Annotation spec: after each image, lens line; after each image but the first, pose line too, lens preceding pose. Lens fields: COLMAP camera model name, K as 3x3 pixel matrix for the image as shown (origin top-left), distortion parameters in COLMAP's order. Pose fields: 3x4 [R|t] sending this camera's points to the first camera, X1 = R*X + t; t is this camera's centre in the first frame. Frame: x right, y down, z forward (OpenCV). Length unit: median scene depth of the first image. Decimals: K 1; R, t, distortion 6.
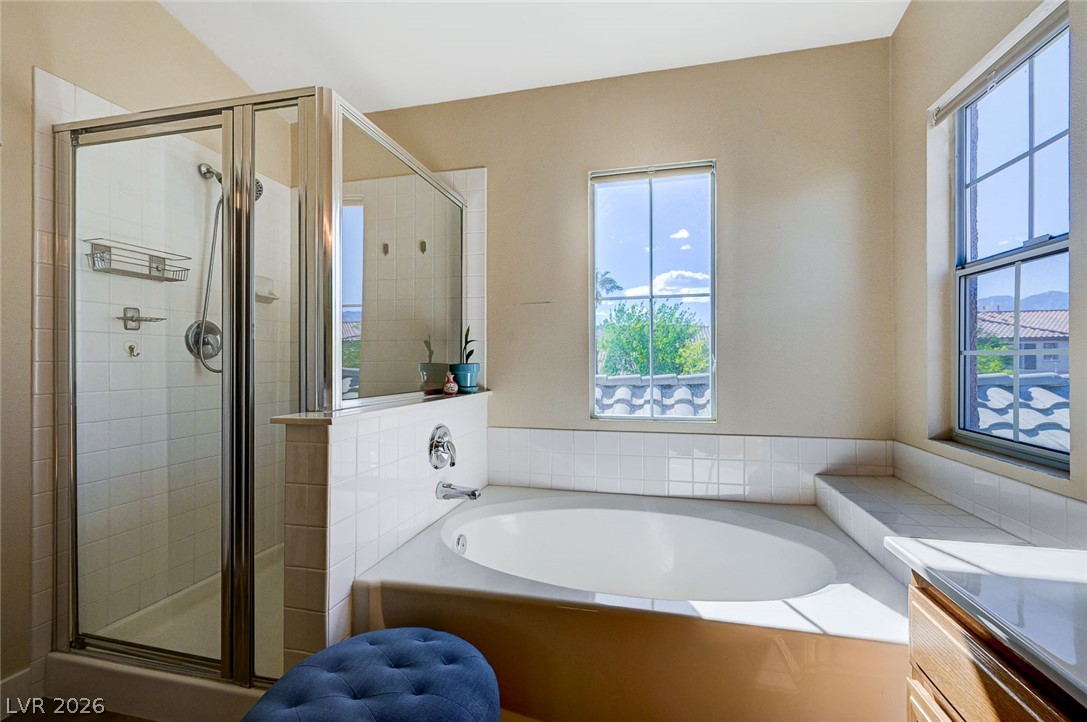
lens RADIAL K [[464.6, 0, 543.8], [0, 464.6, 357.8], [0, 0, 1]] dist [0.013134, 0.000212]
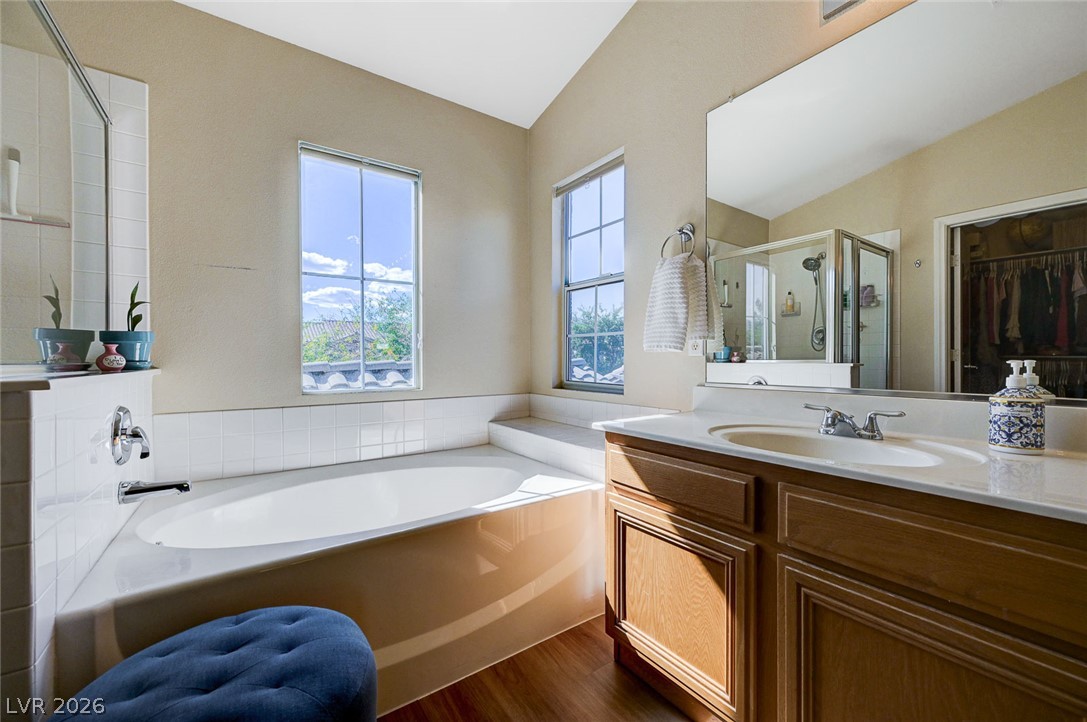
lens RADIAL K [[431.2, 0, 544.2], [0, 431.2, 362.6], [0, 0, 1]] dist [0.002145, -0.000043]
pose [[0.666847, -0.004116, 0.745183, -0.288407], [-0.008512, 0.999877, 0.013139, 0.057350], [-0.745146, -0.015105, 0.666731, 0.016613]]
